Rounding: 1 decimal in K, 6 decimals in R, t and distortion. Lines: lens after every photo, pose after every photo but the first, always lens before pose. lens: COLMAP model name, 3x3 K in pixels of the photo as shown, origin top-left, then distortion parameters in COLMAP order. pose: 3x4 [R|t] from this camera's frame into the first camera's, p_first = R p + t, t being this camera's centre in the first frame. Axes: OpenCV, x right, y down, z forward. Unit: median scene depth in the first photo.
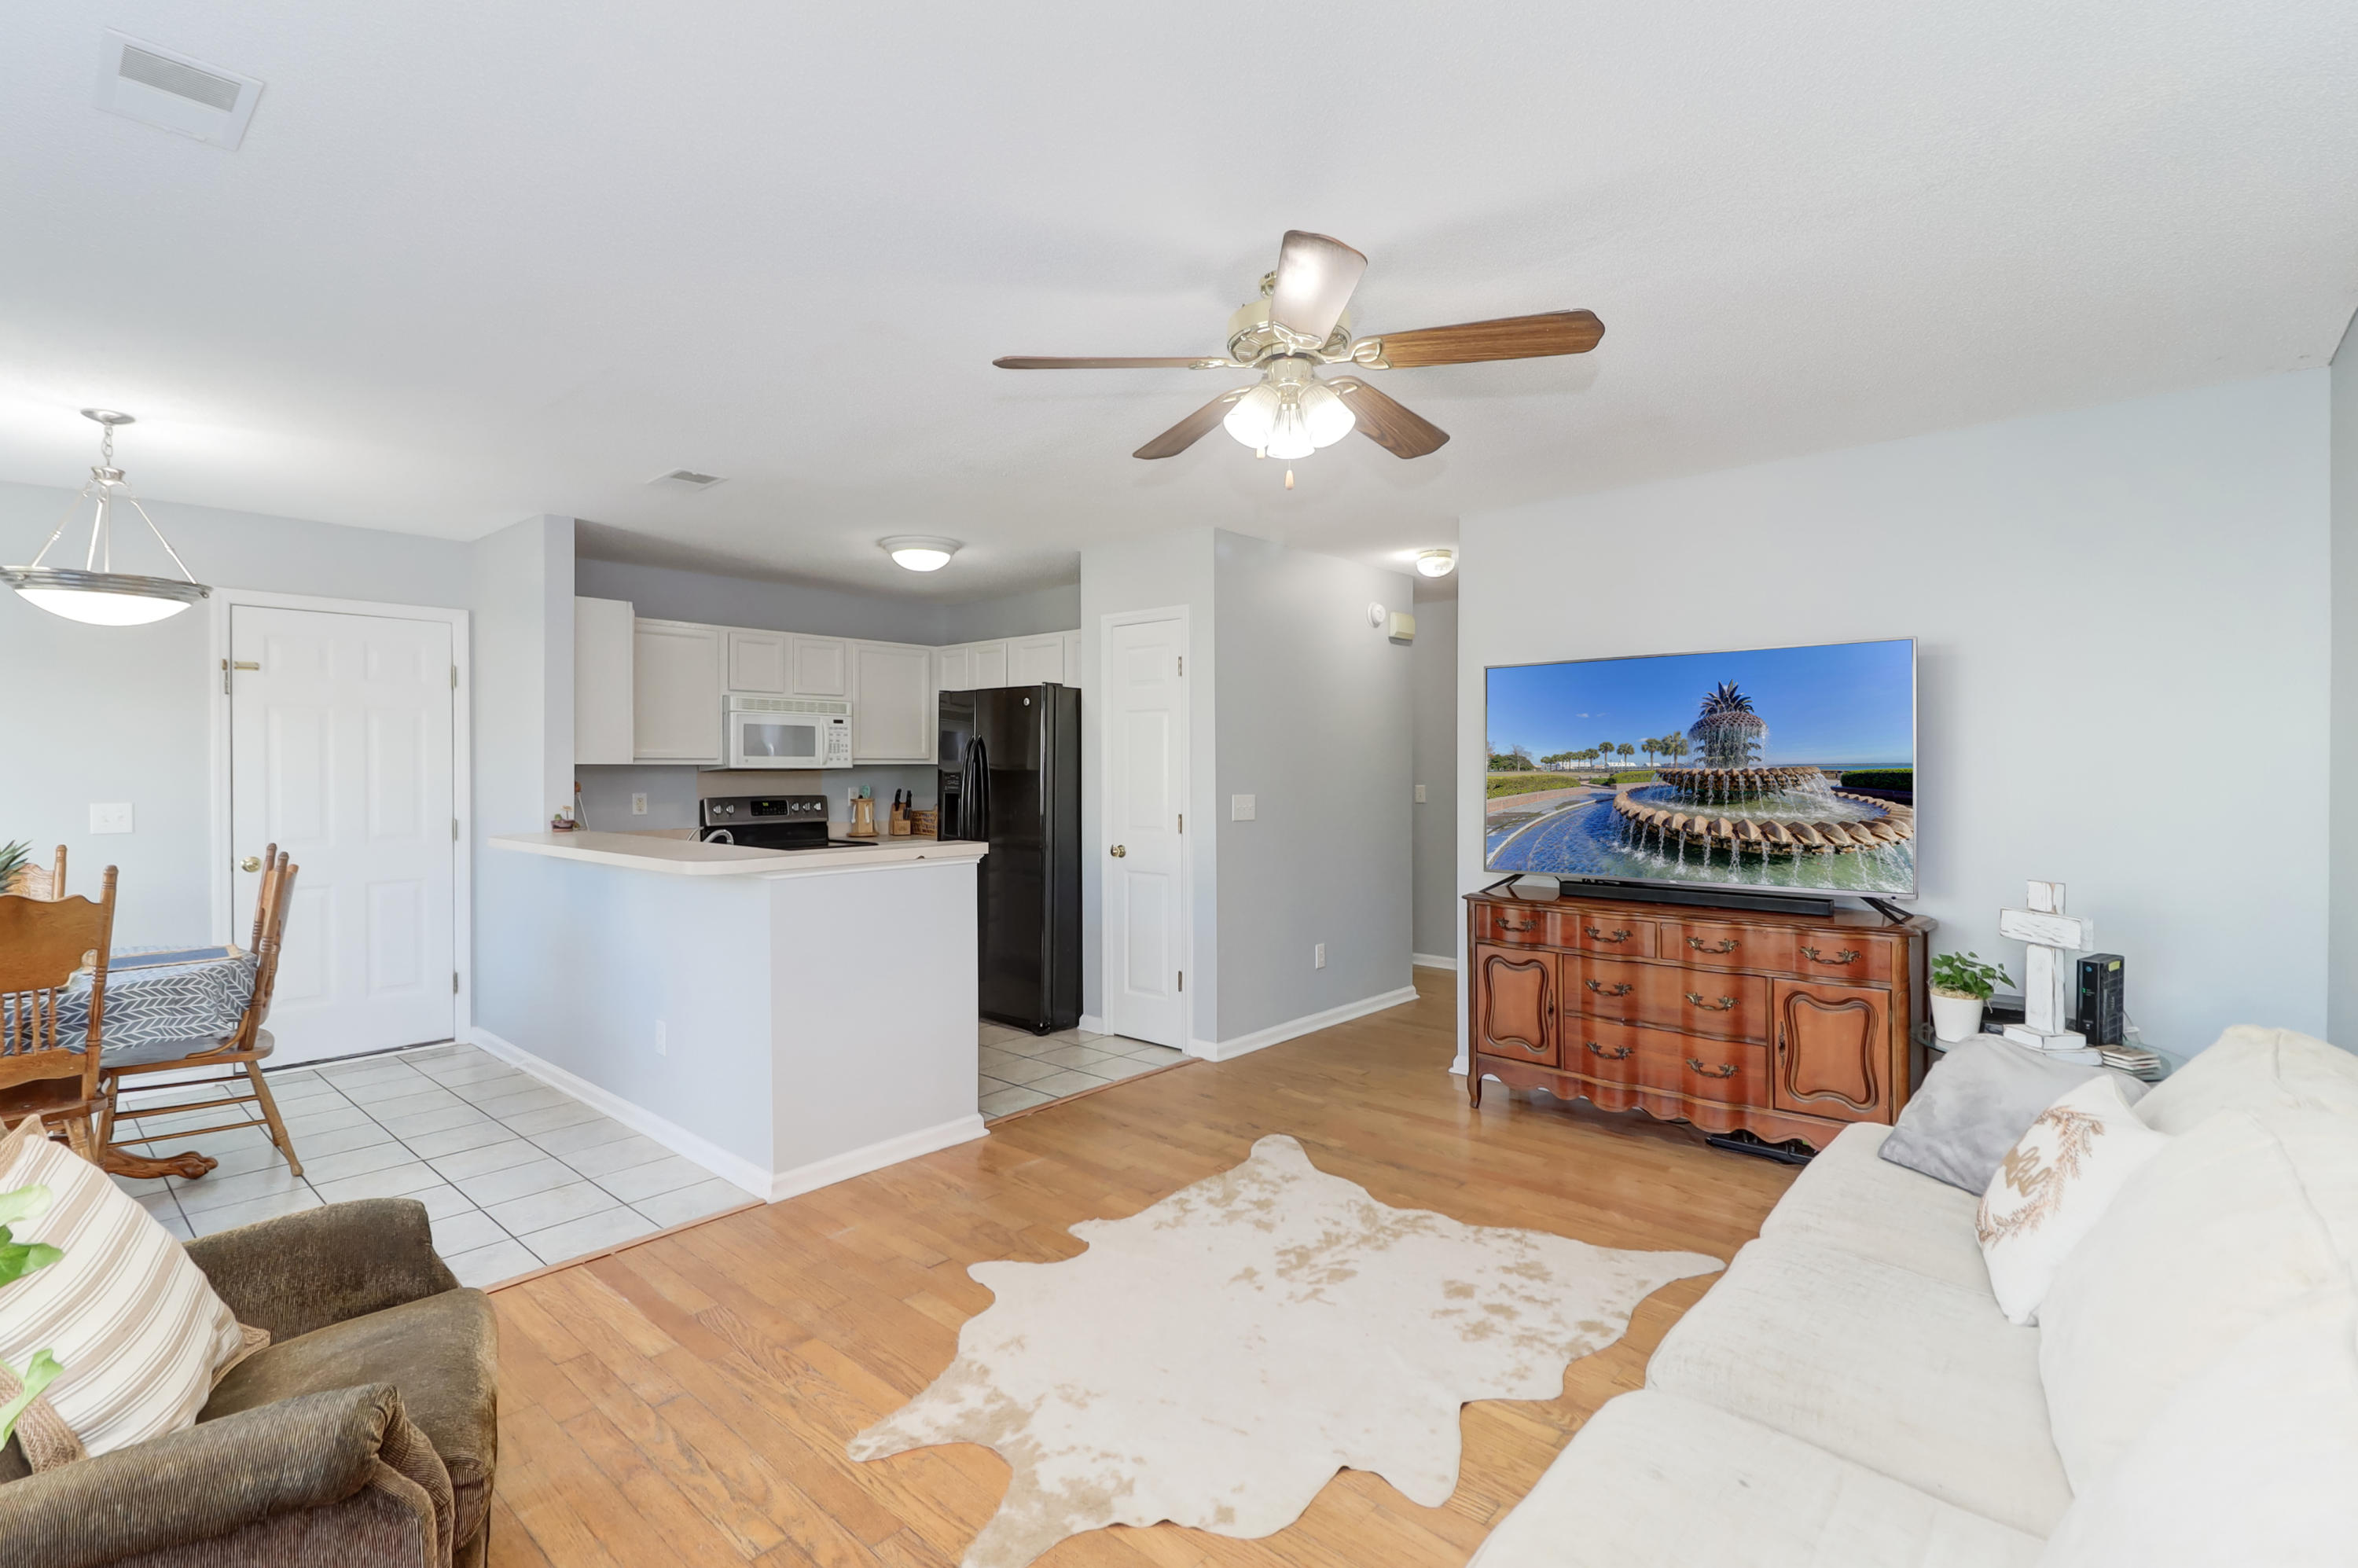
lens RADIAL K [[1081.2, 0, 1176.3], [0, 1081.2, 769.2], [0, 0, 1]] dist [0.024829, -0.016936]
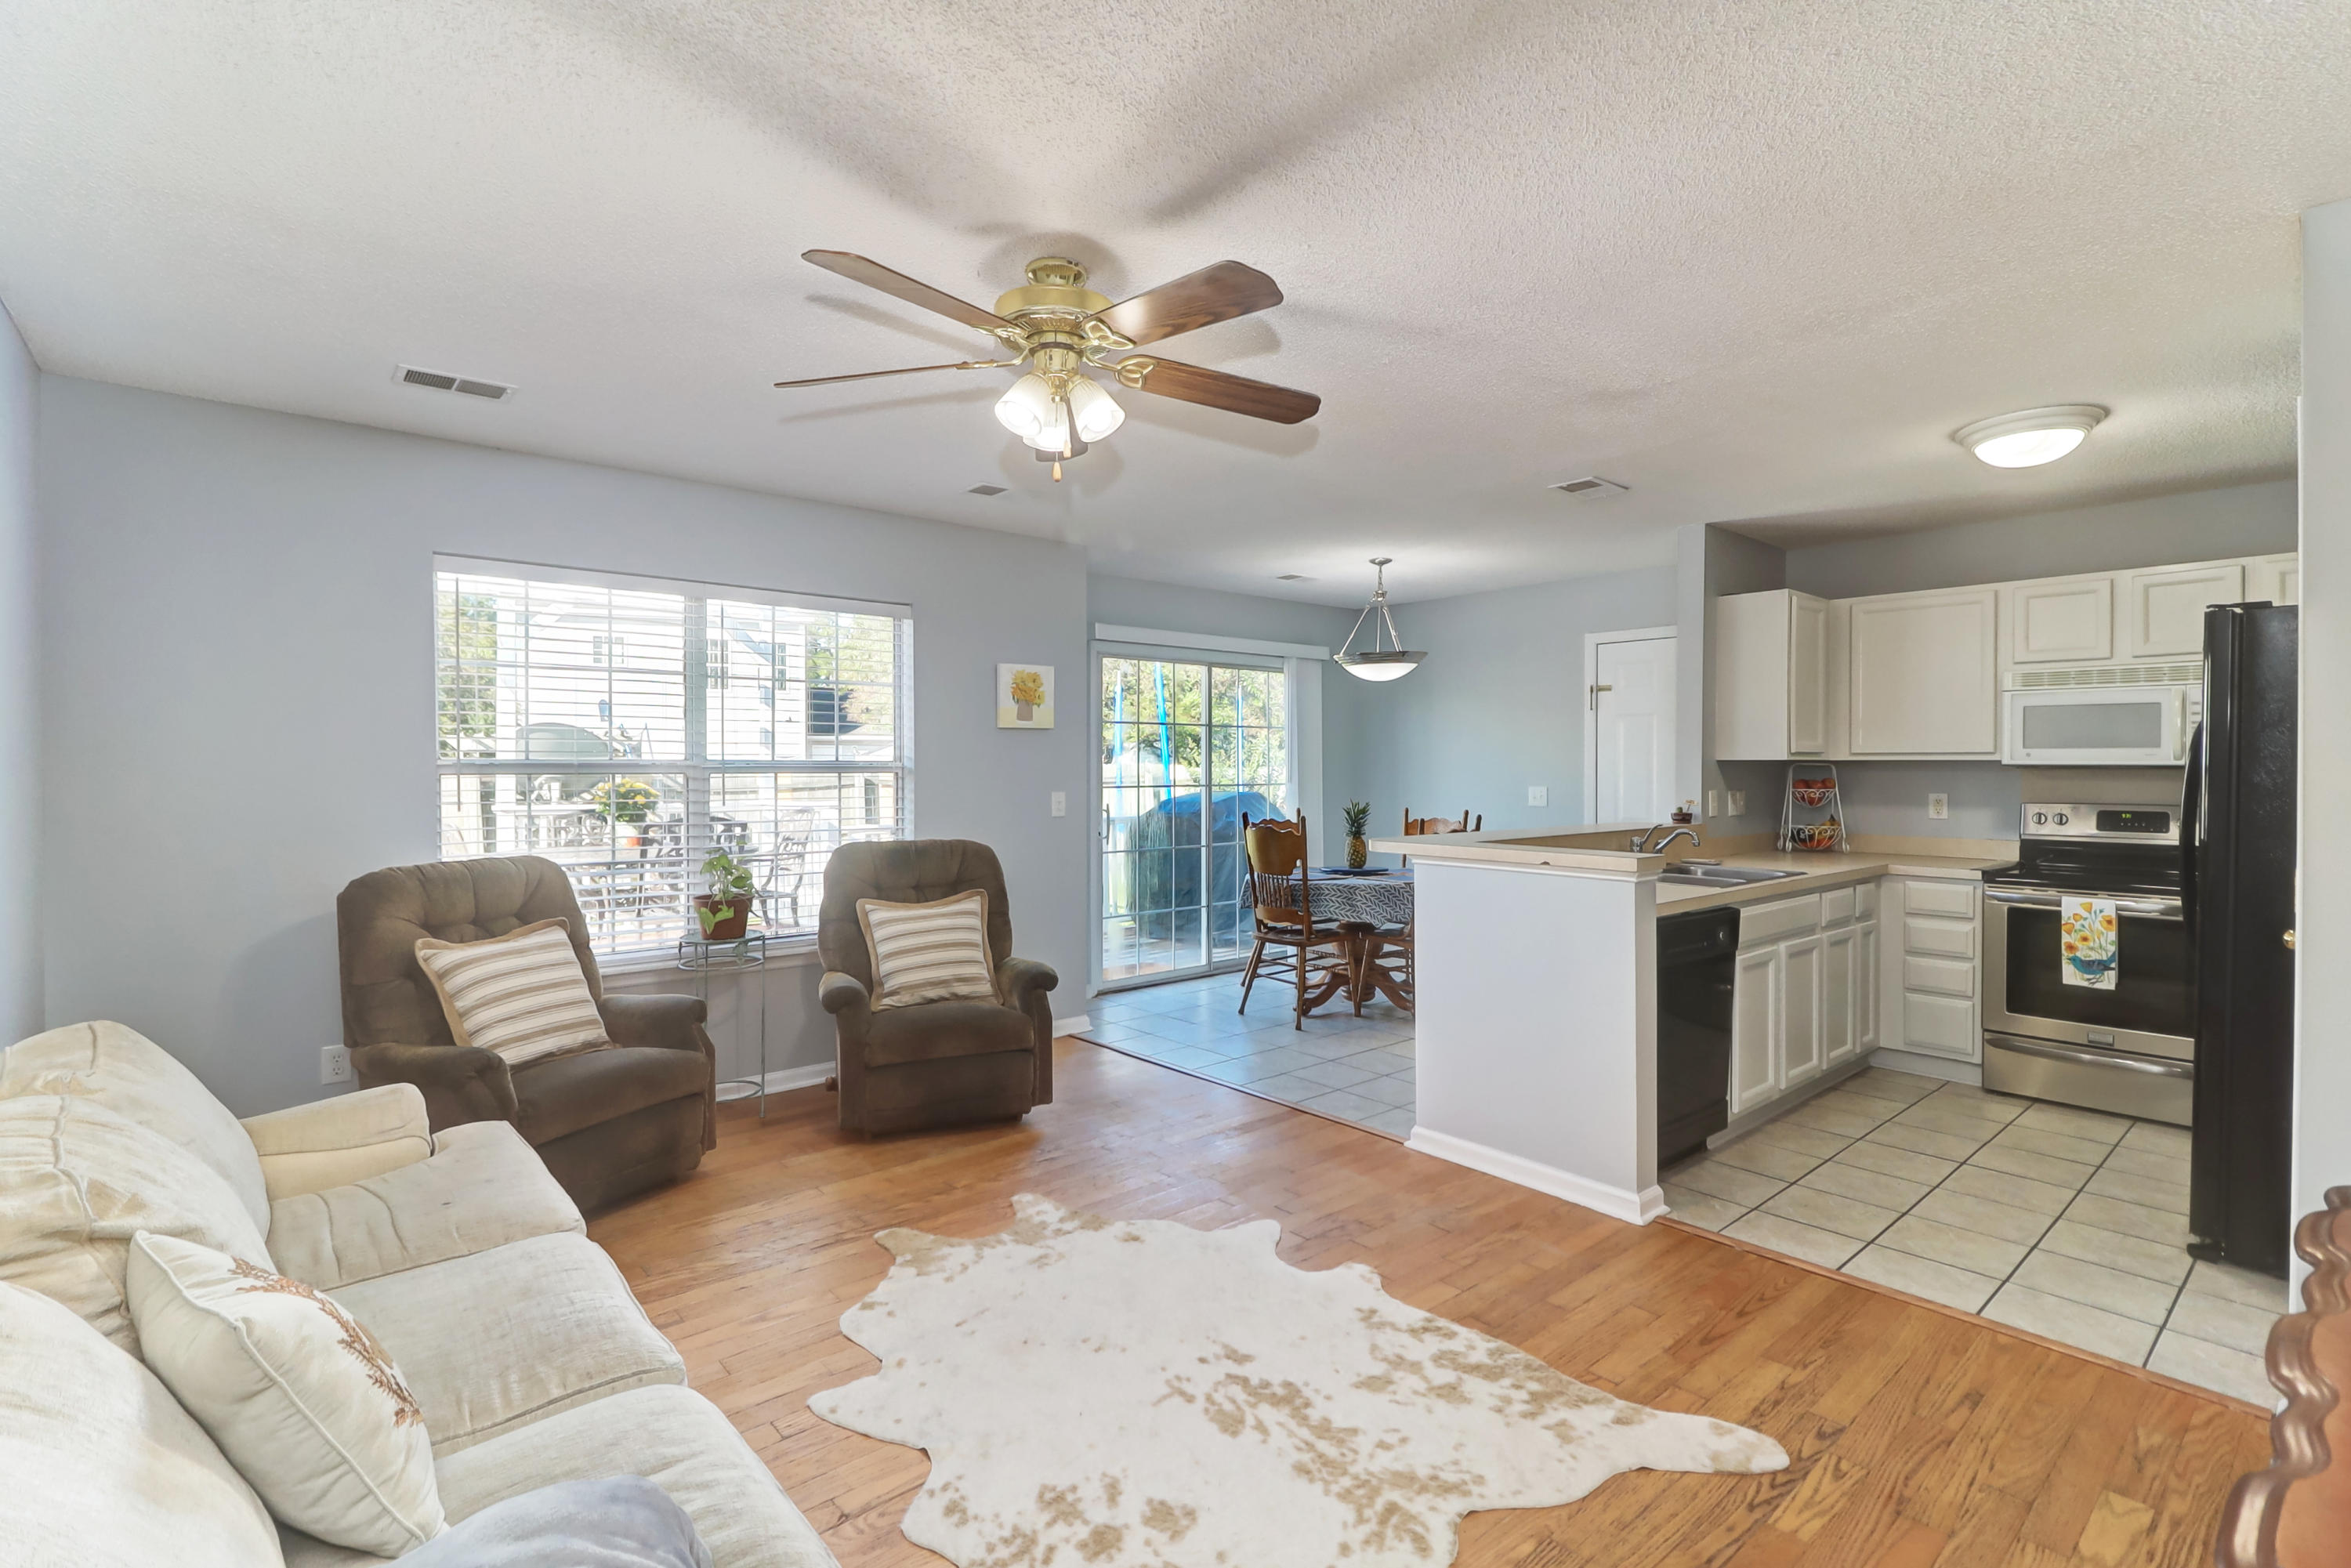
lens RADIAL K [[1078.0, 0, 1172.9], [0, 1078.0, 769.3], [0, 0, 1]] dist [0.024829, -0.016936]
pose [[-0.133514, 0.006548, -0.991025, 0.513878], [-0.002132, 0.999974, 0.006894, -0.001960], [0.991045, 0.003033, -0.133496, 0.595907]]
